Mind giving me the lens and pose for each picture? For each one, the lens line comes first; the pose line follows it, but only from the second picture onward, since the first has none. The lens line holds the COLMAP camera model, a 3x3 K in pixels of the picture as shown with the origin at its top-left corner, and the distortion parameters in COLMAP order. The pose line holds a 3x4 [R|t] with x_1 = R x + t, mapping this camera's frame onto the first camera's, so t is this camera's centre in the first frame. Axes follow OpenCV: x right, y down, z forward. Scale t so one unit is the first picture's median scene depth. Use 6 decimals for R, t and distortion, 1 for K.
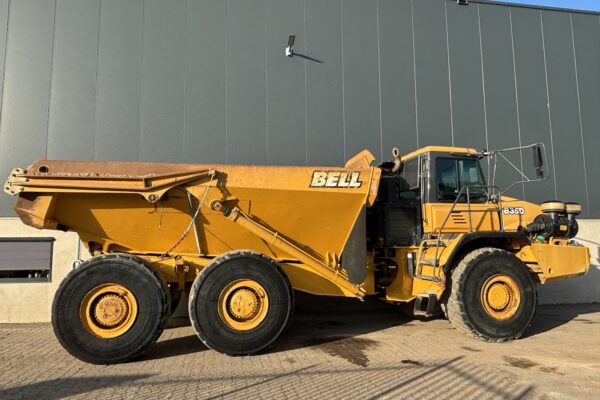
lens RADIAL K [[400.2, 0, 300.0], [0, 400.2, 200.0], [0, 0, 1]] dist [-0.006793, -0.002514]
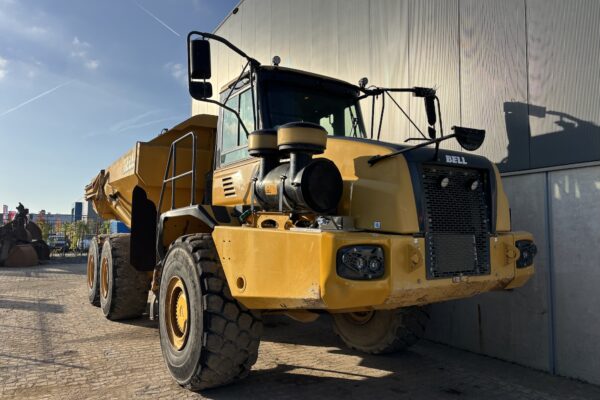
lens RADIAL K [[470.4, 0, 299.6], [0, 470.4, 186.6], [0, 0, 1]] dist [0.042565, -0.001365]
pose [[0.334383, -0.086018, -0.938504, 1.317347], [0.096980, 0.993680, -0.056522, 0.113679], [0.937434, -0.072116, 0.340611, 0.977303]]
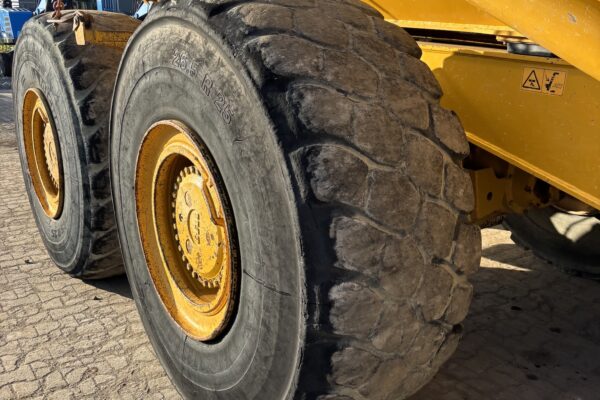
lens RADIAL K [[470.4, 0, 299.6], [0, 470.4, 186.6], [0, 0, 1]] dist [0.042565, -0.001365]
pose [[0.410139, 0.265937, -0.872389, 0.126036], [0.093425, 0.939261, 0.330244, 0.138696], [0.907225, -0.216949, 0.360383, 0.864283]]
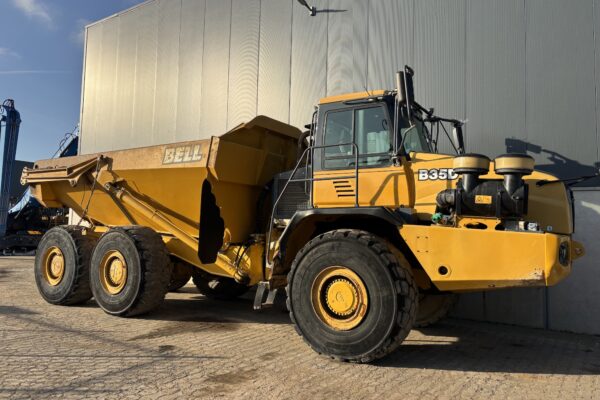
lens RADIAL K [[470.4, 0, 299.6], [0, 470.4, 186.6], [0, 0, 1]] dist [0.042565, -0.001365]
pose [[0.709521, -0.041737, -0.703447, 1.092318], [0.048247, 0.998779, -0.010596, 0.052543], [0.703031, -0.026421, 0.710668, 0.371980]]
